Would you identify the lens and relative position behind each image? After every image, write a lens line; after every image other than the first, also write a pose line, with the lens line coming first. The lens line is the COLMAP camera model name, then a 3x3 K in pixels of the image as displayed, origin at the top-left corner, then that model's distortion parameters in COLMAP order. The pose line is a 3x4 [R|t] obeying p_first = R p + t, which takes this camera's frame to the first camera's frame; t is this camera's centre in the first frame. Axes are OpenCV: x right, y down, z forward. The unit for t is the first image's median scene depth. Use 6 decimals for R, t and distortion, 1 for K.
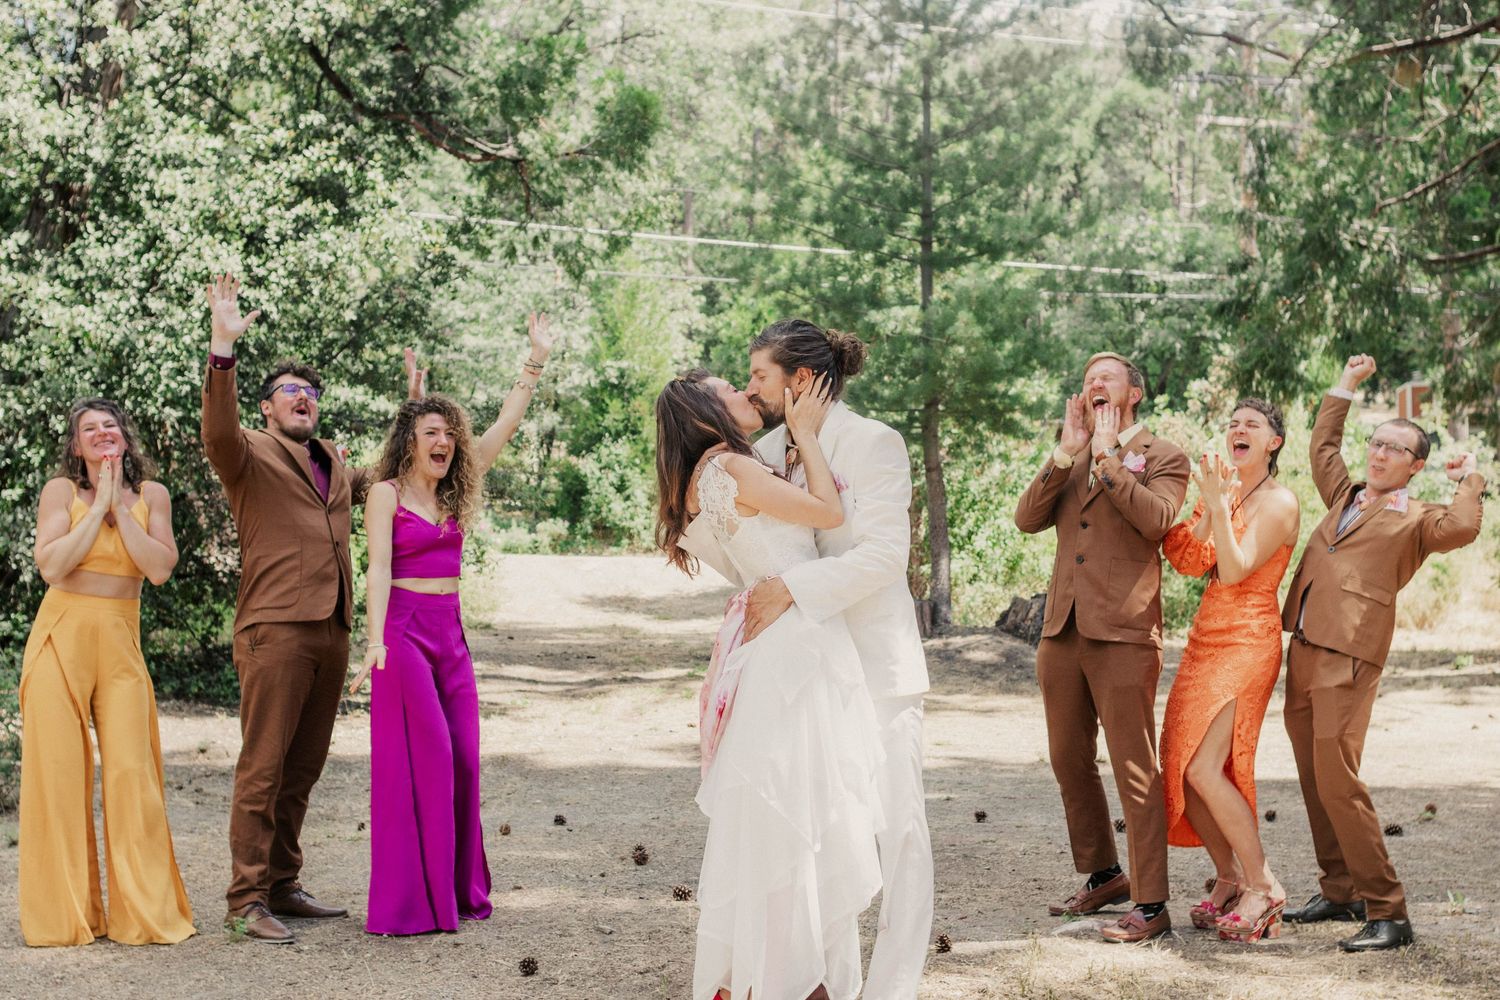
lens RADIAL K [[1861.3, 0, 751.4], [0, 1861.3, 449.1], [0, 0, 1]] dist [-0.001484, 0.021392]
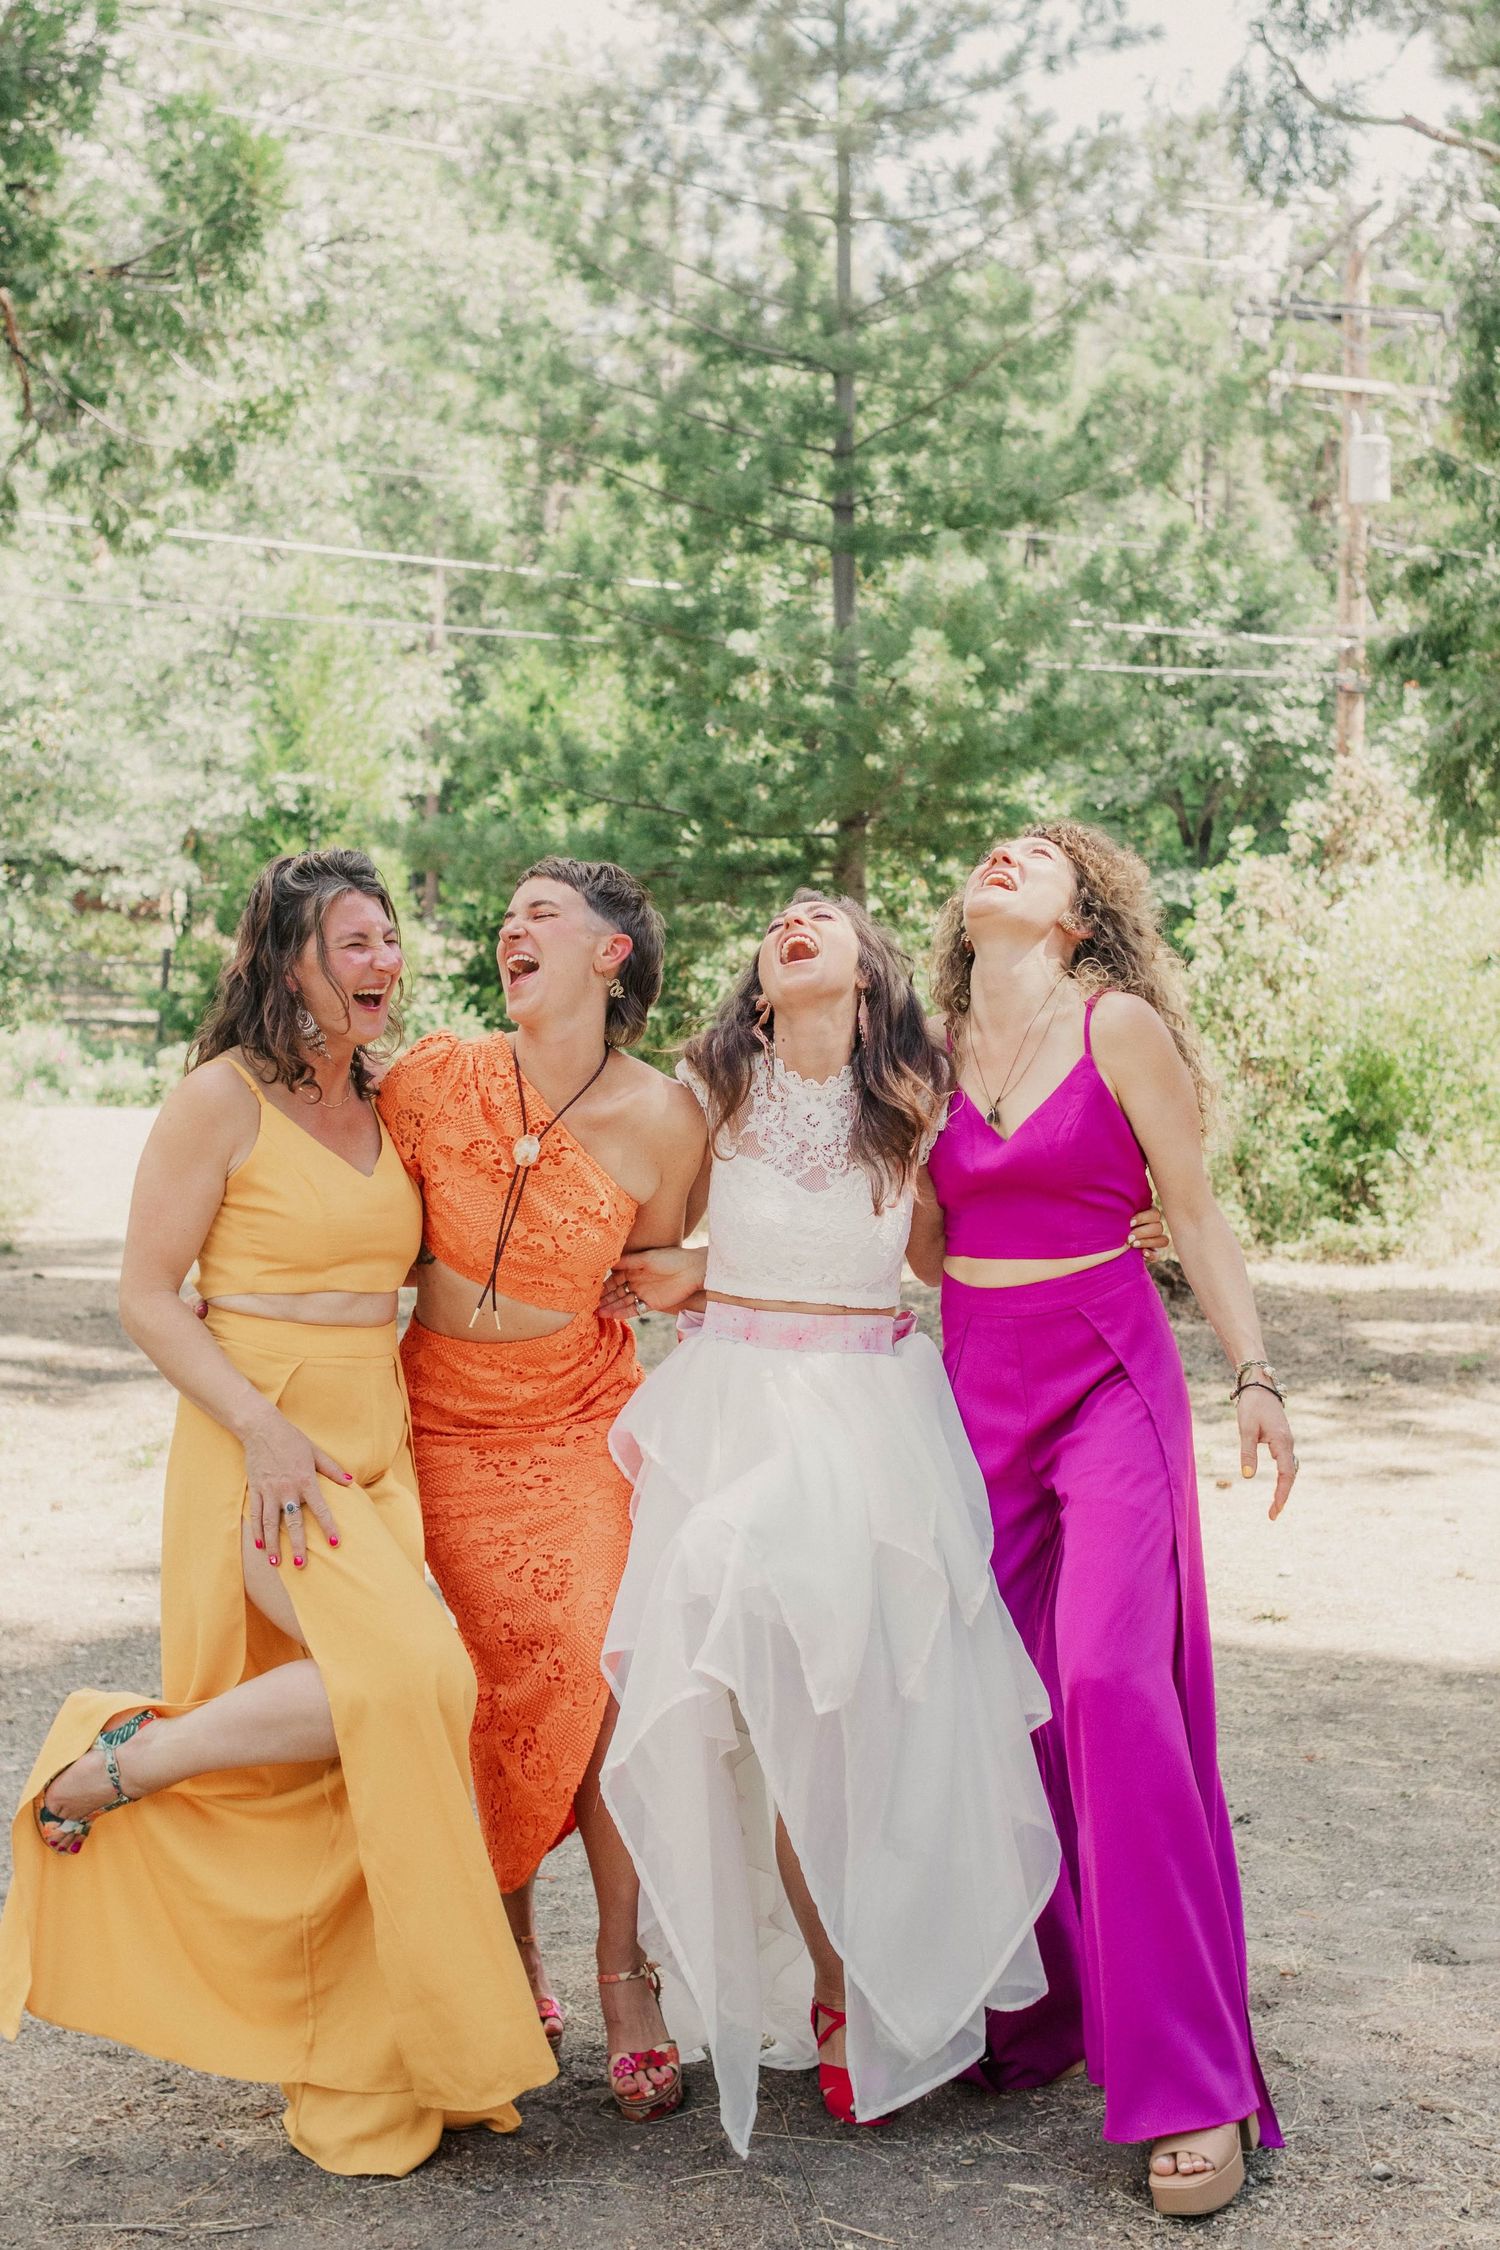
lens RADIAL K [[2791.9, 0, 850.8], [0, 2791.9, 1119.3], [0, 0, 1]] dist [-0.001484, 0.021392]
pose [[0.994044, -0.003356, 0.108928, 0.011681], [-0.003839, 0.997827, 0.065781, 0.006304], [-0.108912, -0.065807, 0.991871, 0.225053]]
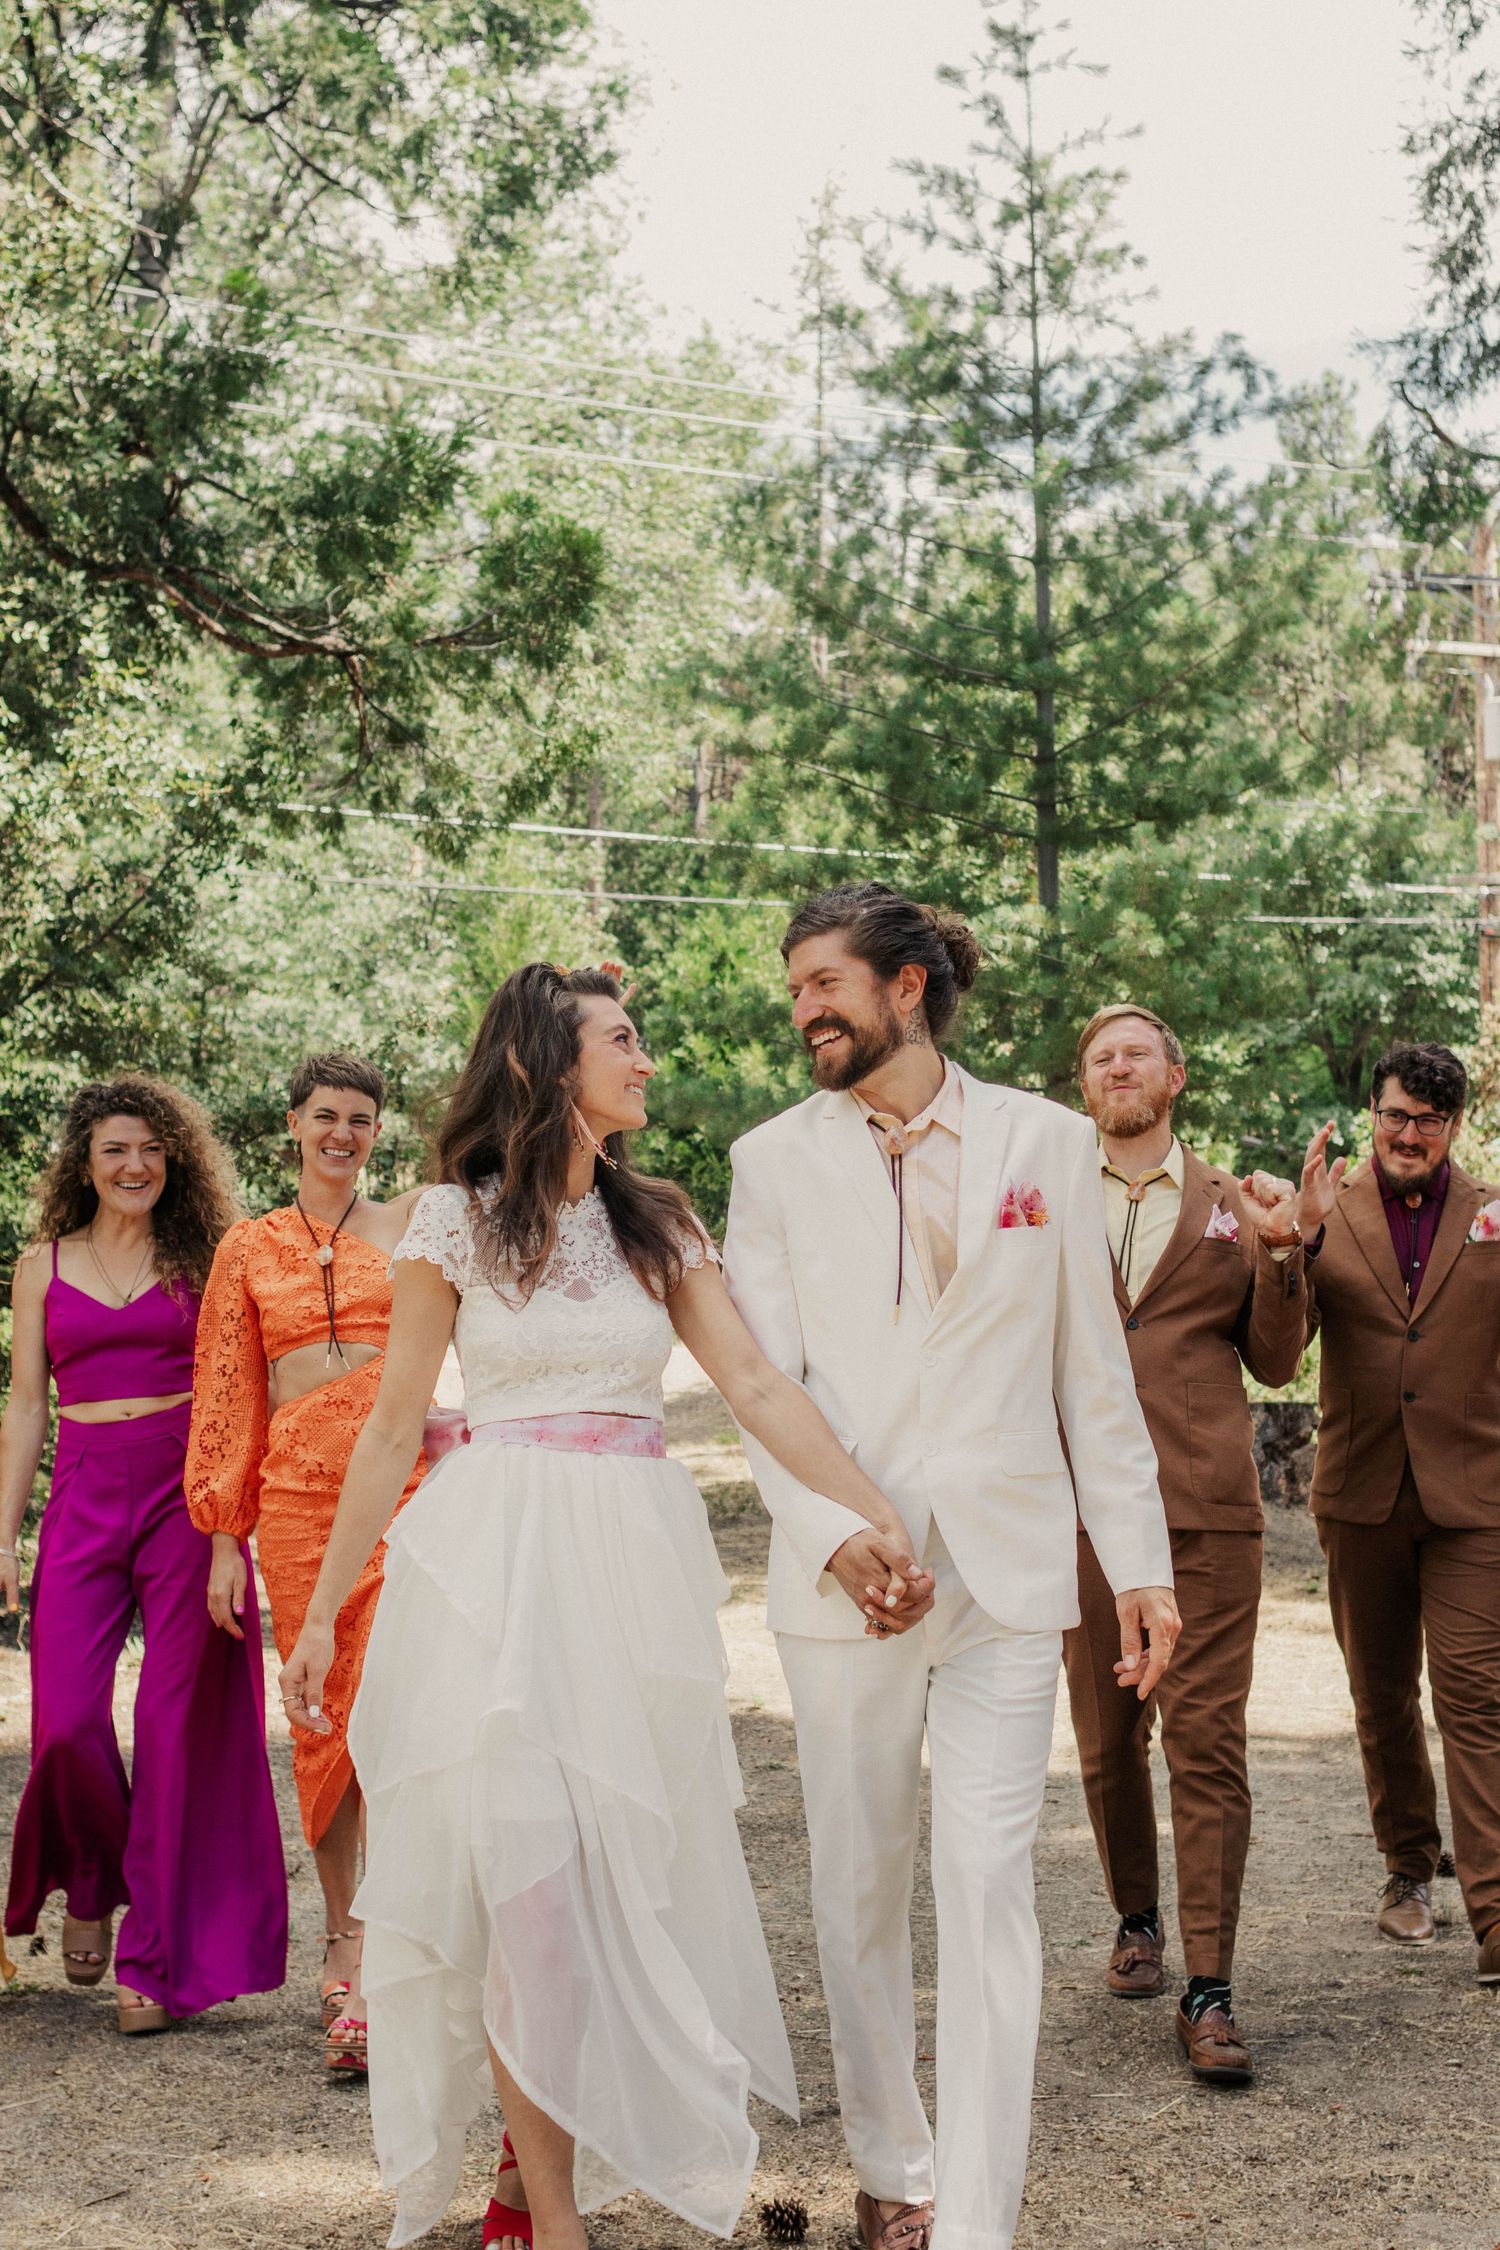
lens RADIAL K [[2780.5, 0, 793.6], [0, 2780.5, 1058.5], [0, 0, 1]] dist [0.028664, -0.004536]
pose [[0.999177, -0.008658, 0.039638, -0.020536], [0.010308, 0.999080, -0.041629, 0.004693], [-0.039241, 0.042004, 0.998347, 0.128554]]
